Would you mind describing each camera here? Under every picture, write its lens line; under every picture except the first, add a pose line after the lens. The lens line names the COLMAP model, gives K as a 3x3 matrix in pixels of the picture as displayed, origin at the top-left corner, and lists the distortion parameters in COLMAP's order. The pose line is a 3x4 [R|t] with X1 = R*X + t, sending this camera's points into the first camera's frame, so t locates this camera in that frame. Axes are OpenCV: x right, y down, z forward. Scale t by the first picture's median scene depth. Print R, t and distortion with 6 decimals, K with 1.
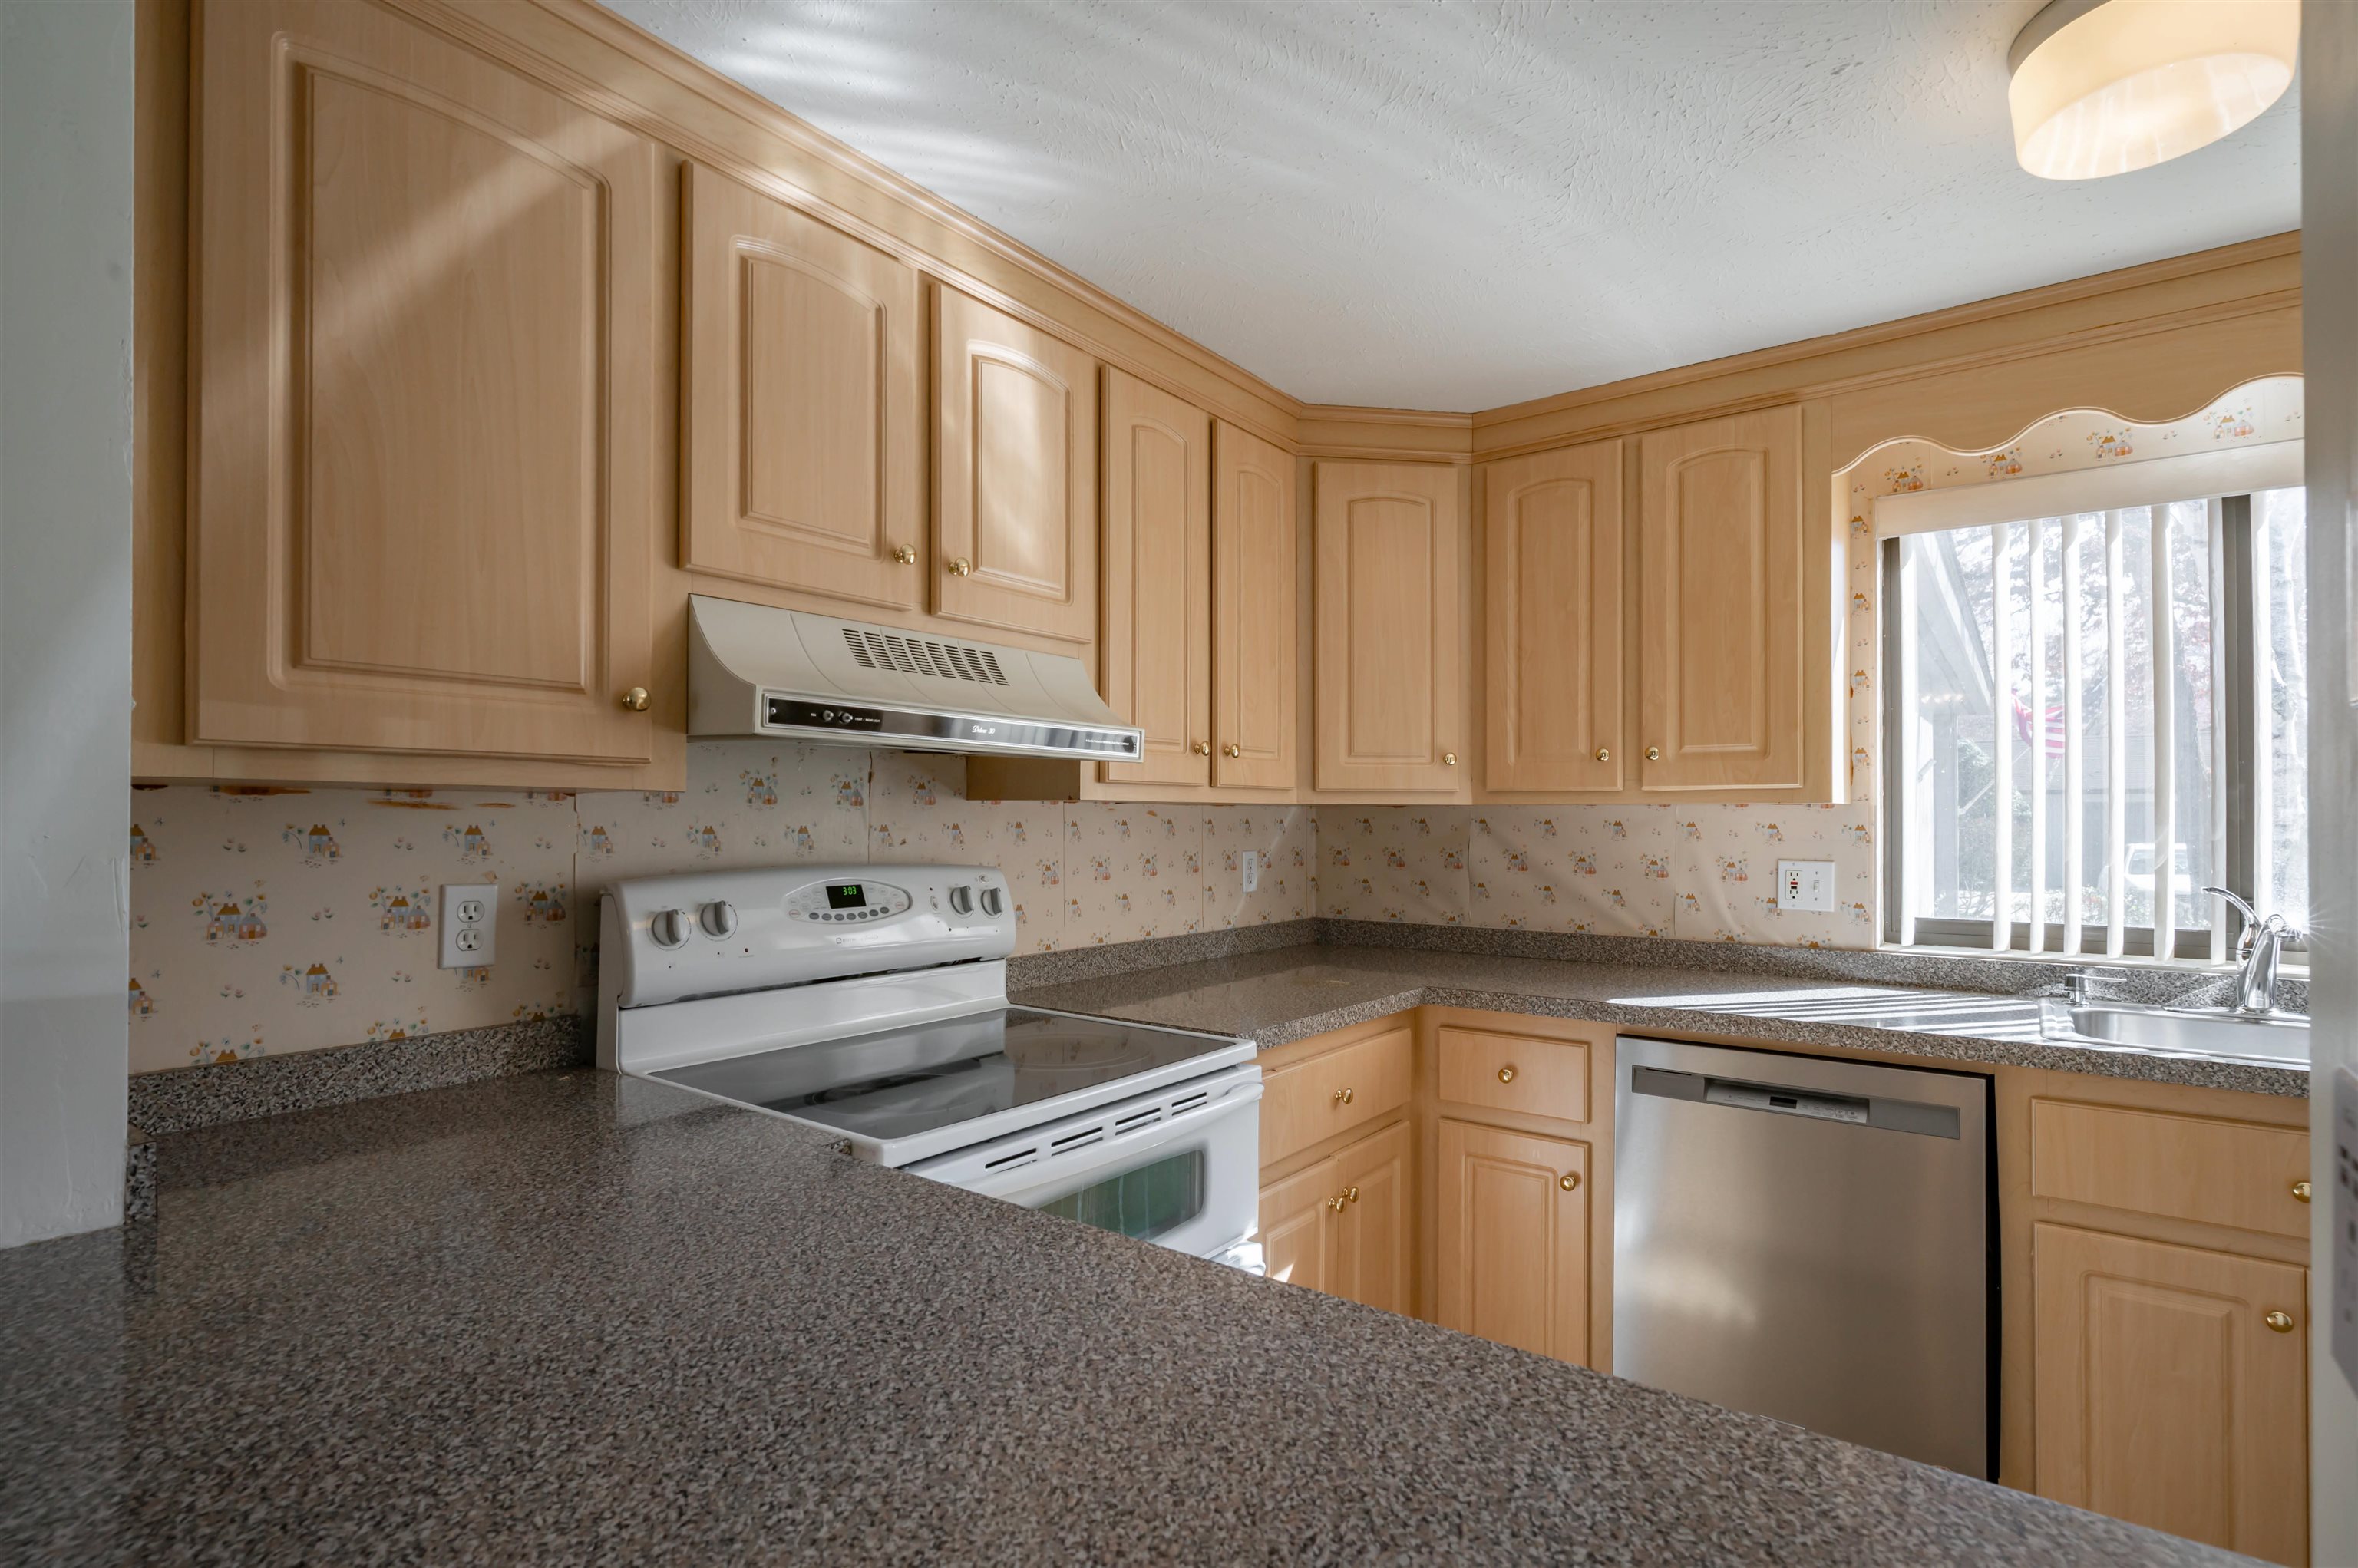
lens RADIAL K [[1171.9, 0, 1188.8], [0, 1171.9, 795.1], [0, 0, 1]] dist [0.014939, -0.001285]
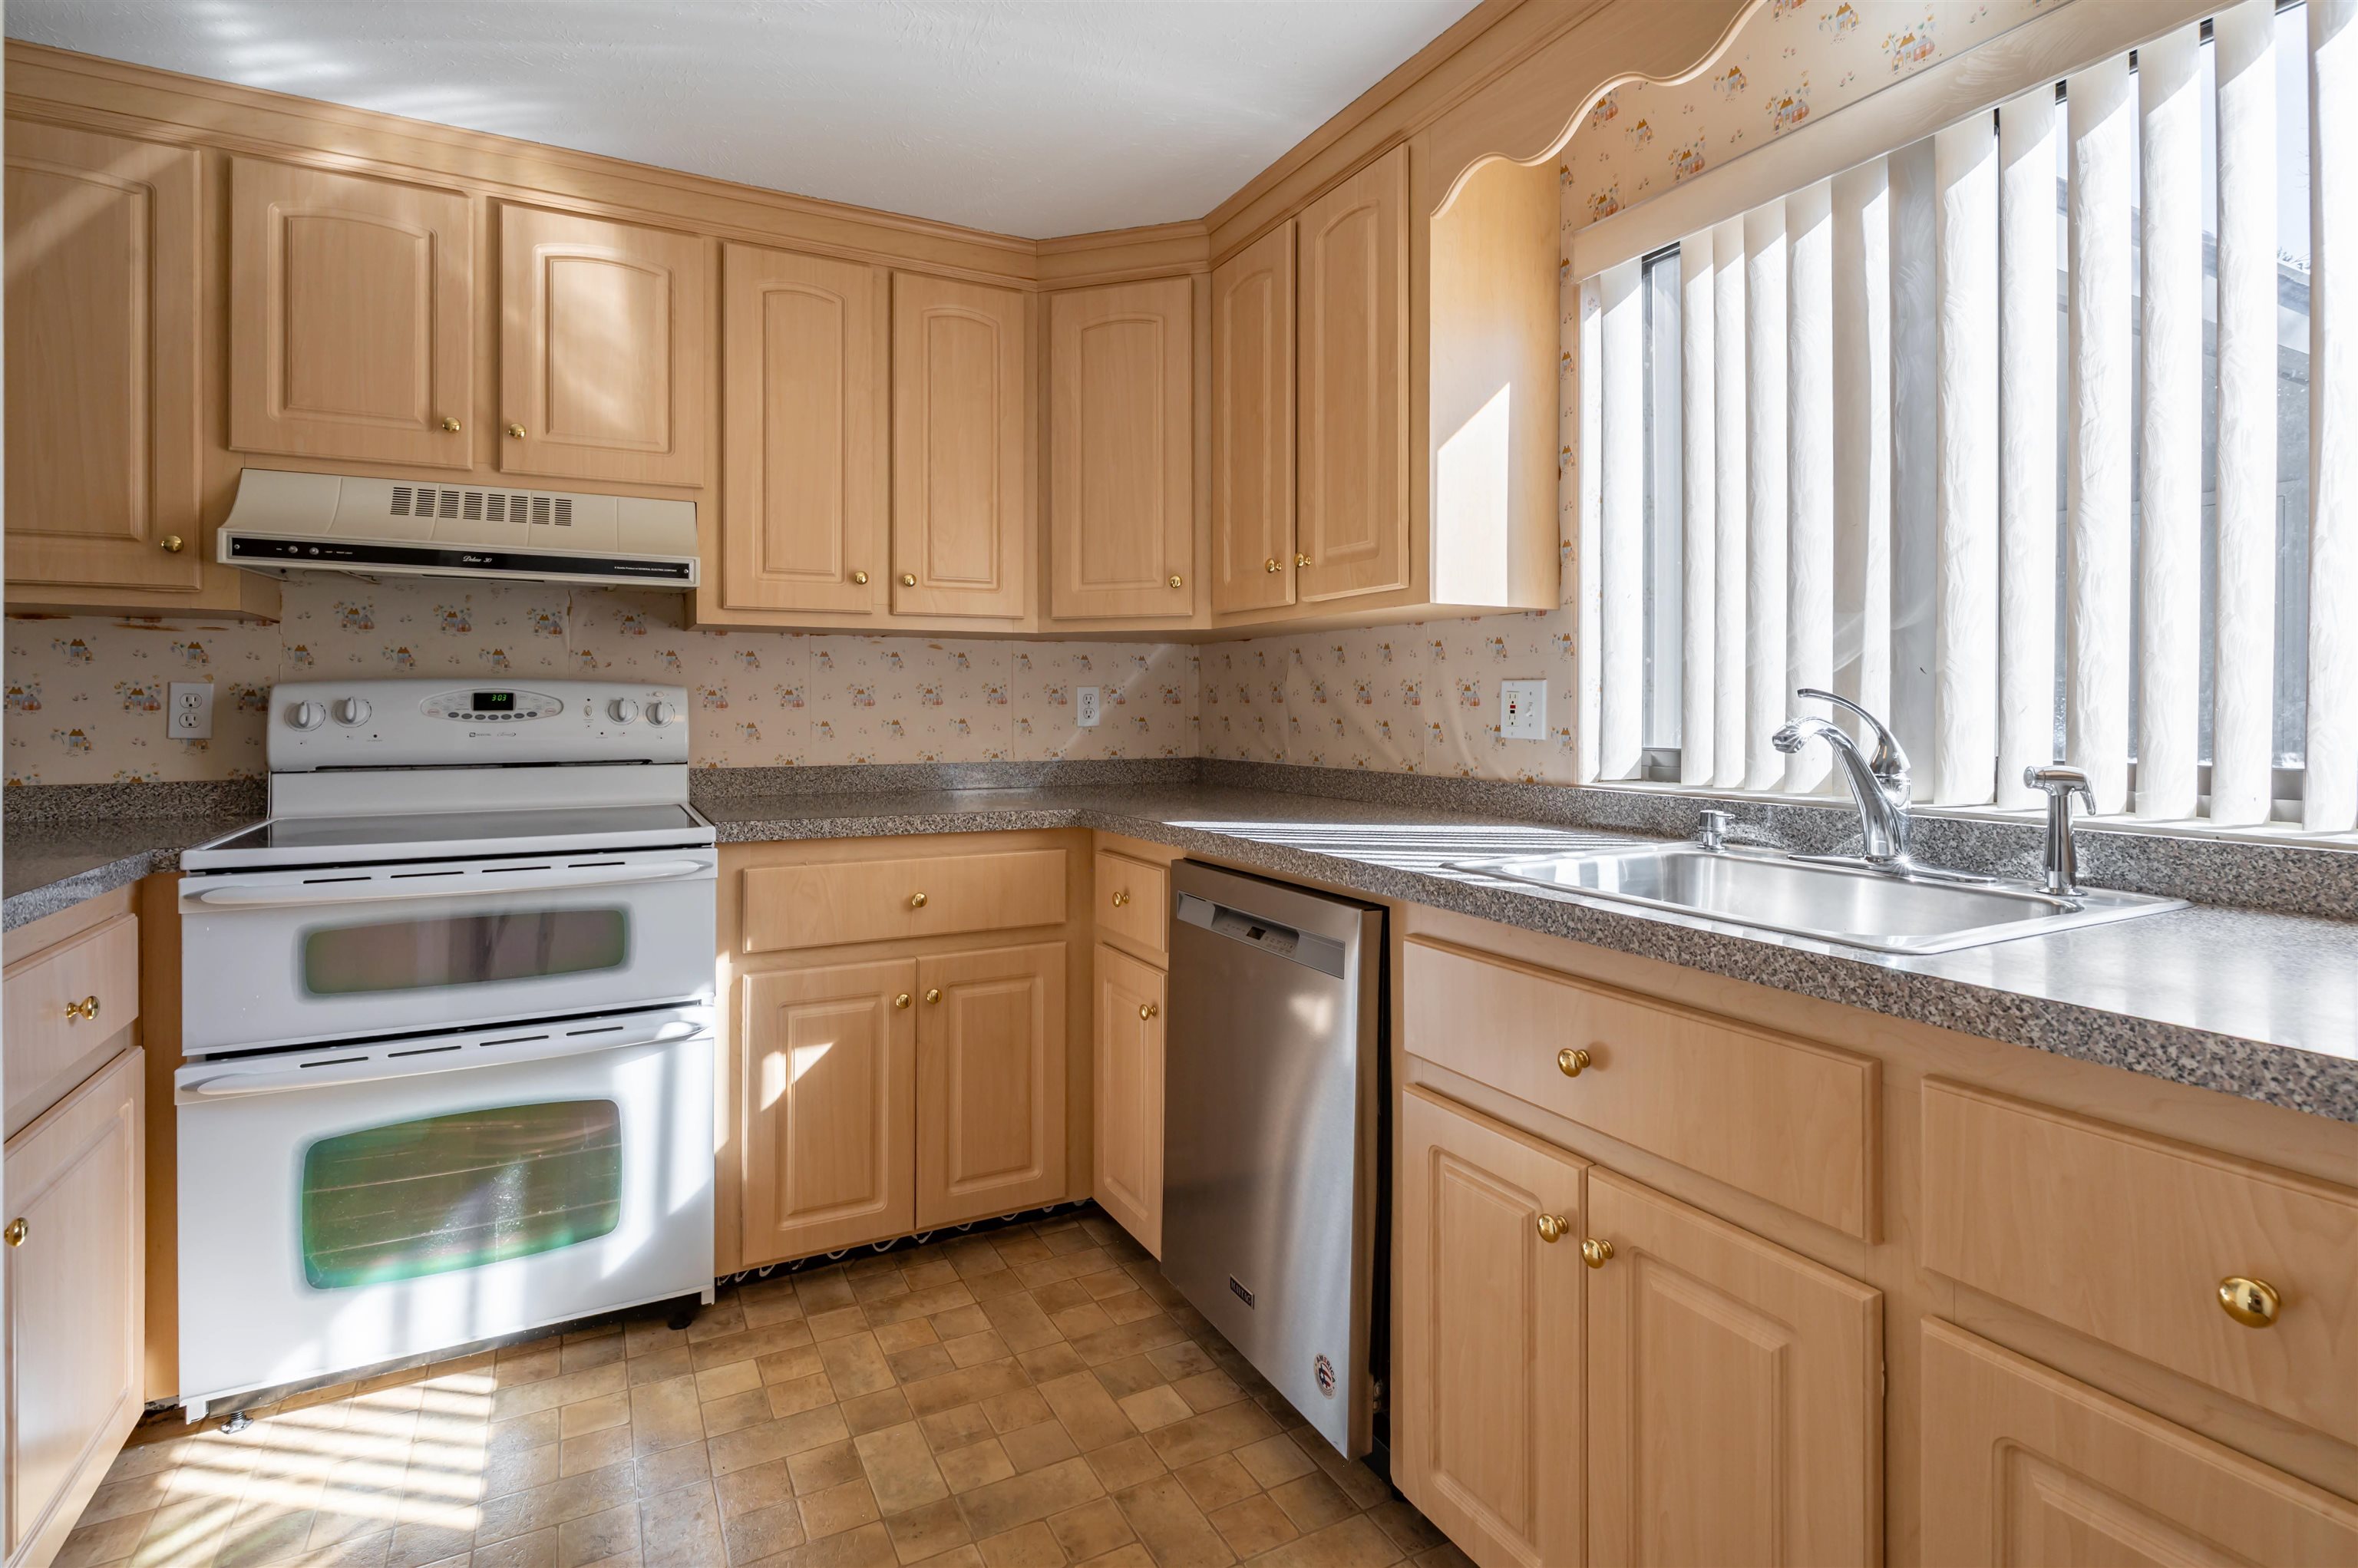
lens RADIAL K [[1171.9, 0, 1184.8], [0, 1171.9, 688.1], [0, 0, 1]] dist [0.014939, -0.001285]
pose [[0.892708, -0.011928, -0.450478, 0.753402], [0.012875, 0.999917, -0.000962, 0.065513], [0.450451, -0.004941, 0.892787, 0.159375]]
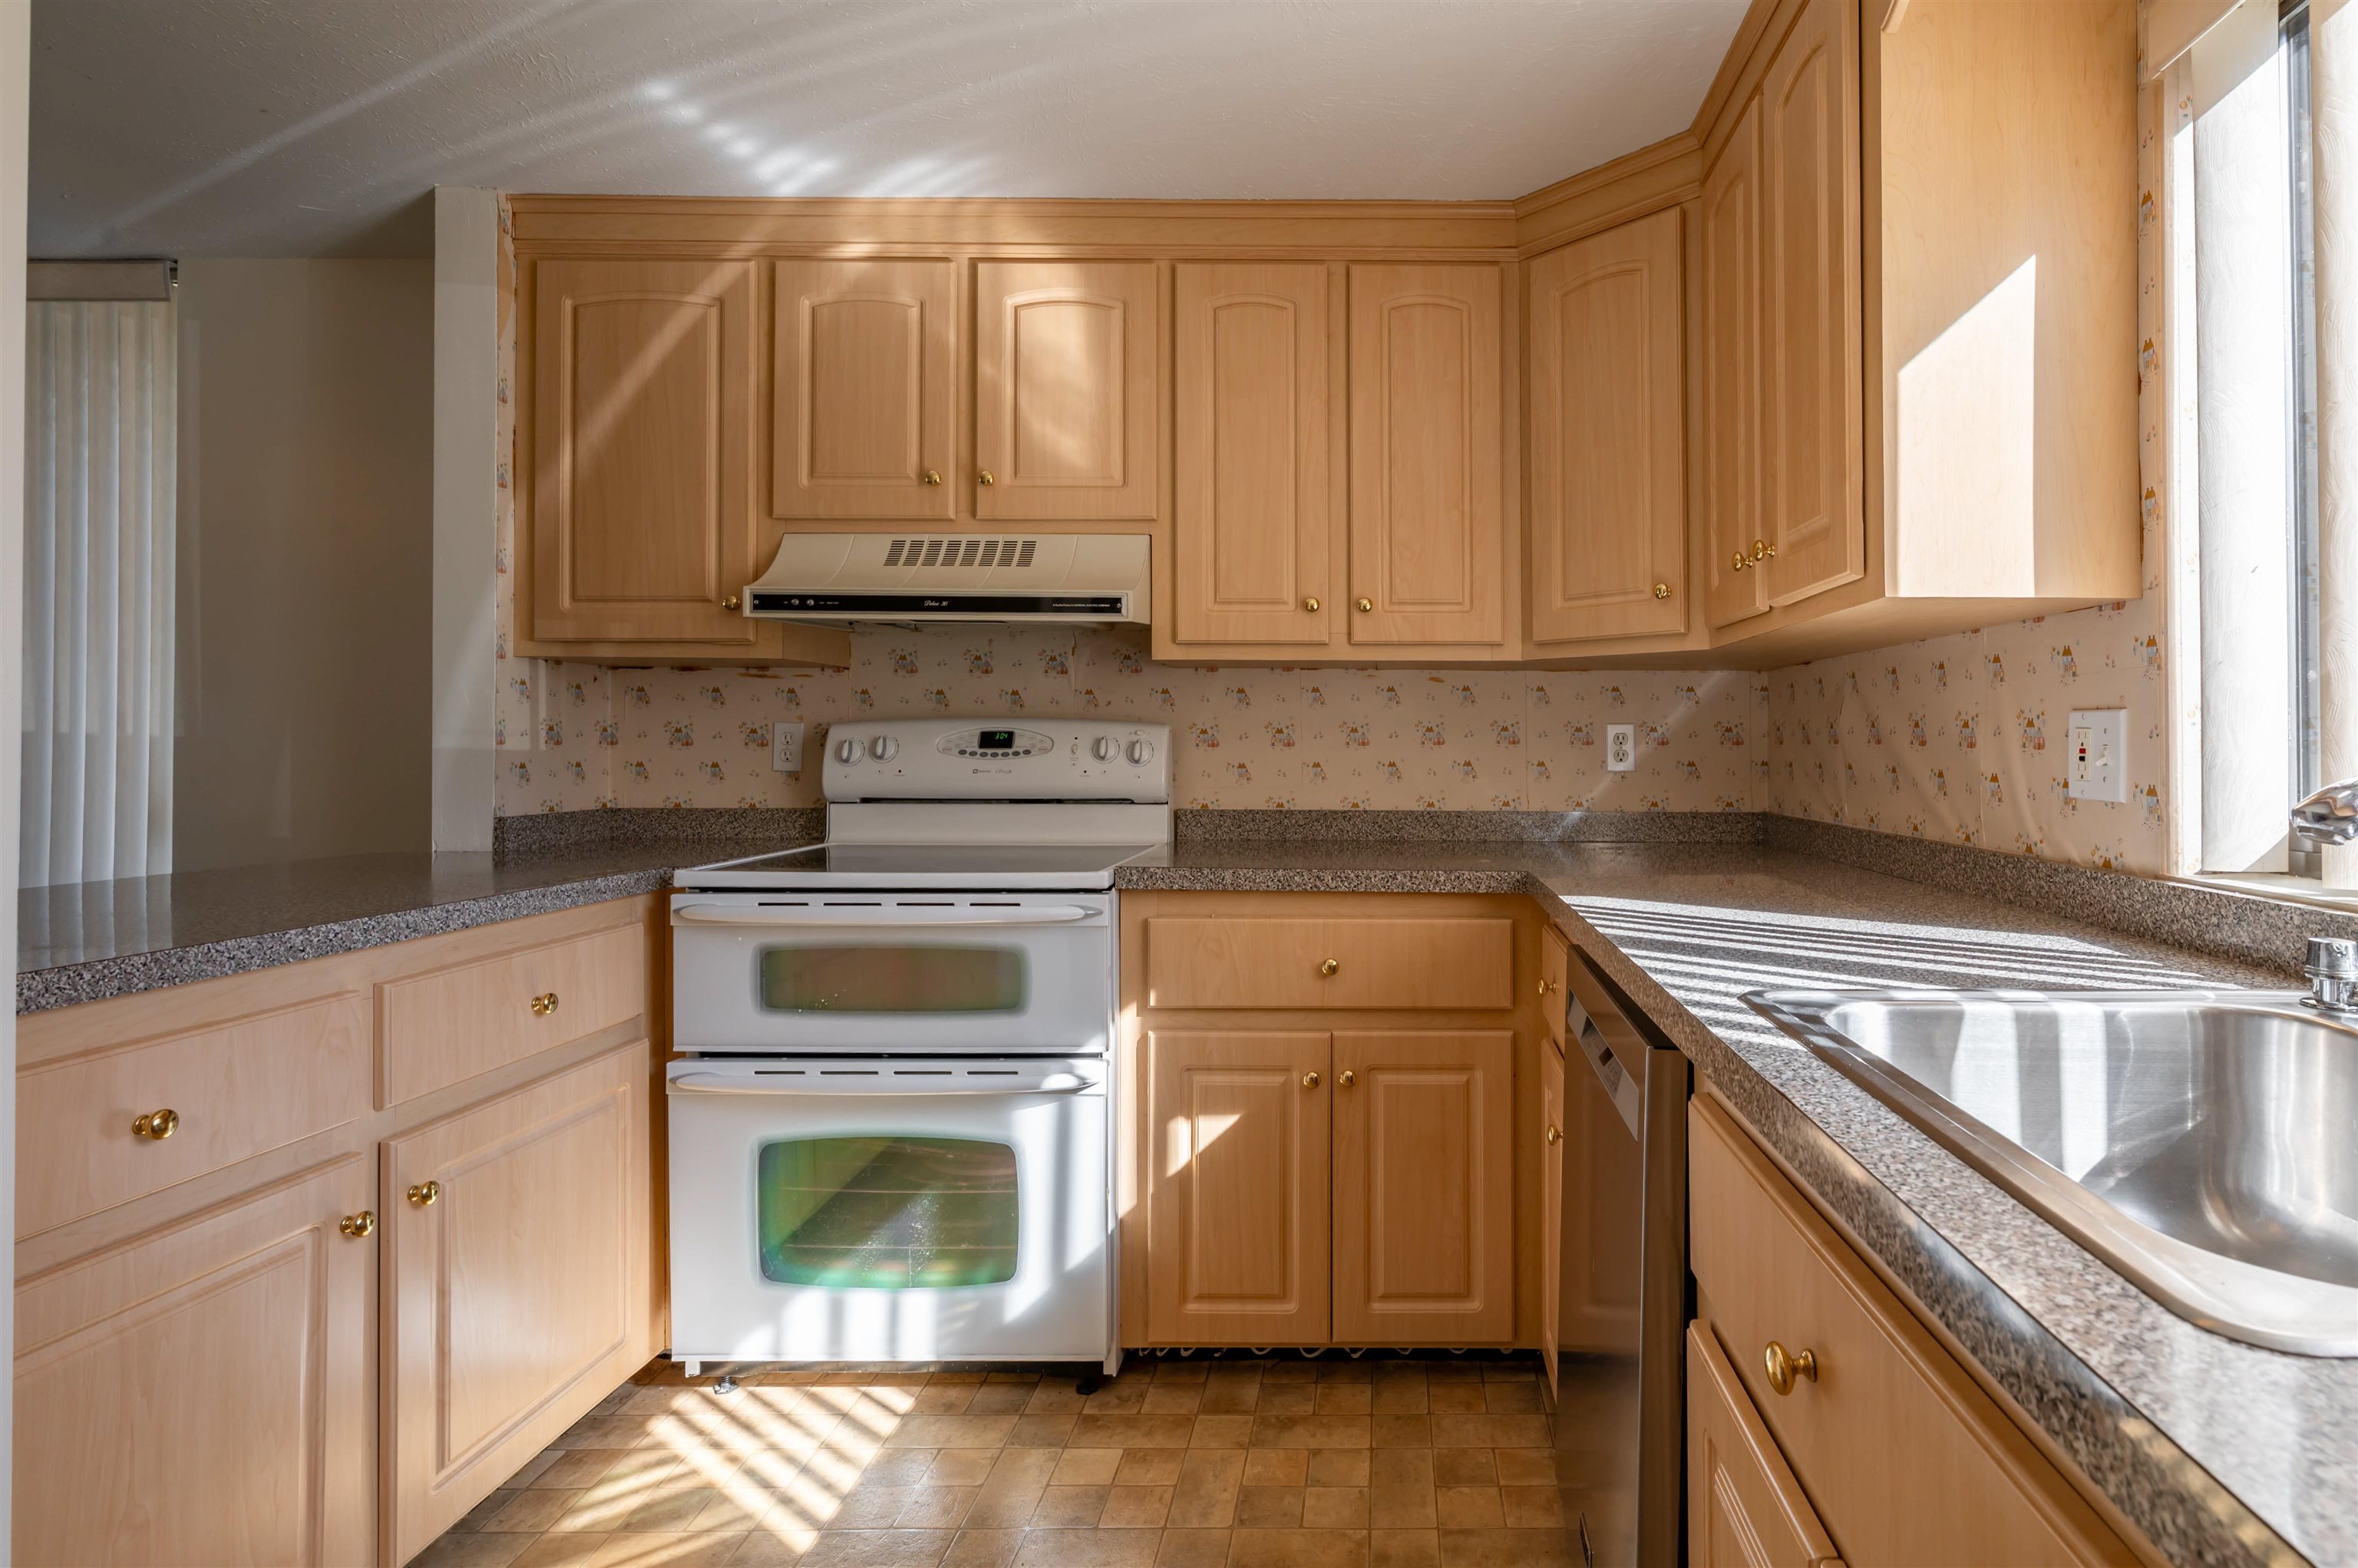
lens RADIAL K [[1222.8, 0, 1406.9], [0, 1222.8, 712.3], [0, 0, 1]] dist [0.009678, 0.000430]
pose [[0.586936, -0.023693, -0.809286, 0.874878], [0.013473, 0.999719, -0.019497, 0.070232], [0.809521, 0.000540, 0.587091, 0.447775]]
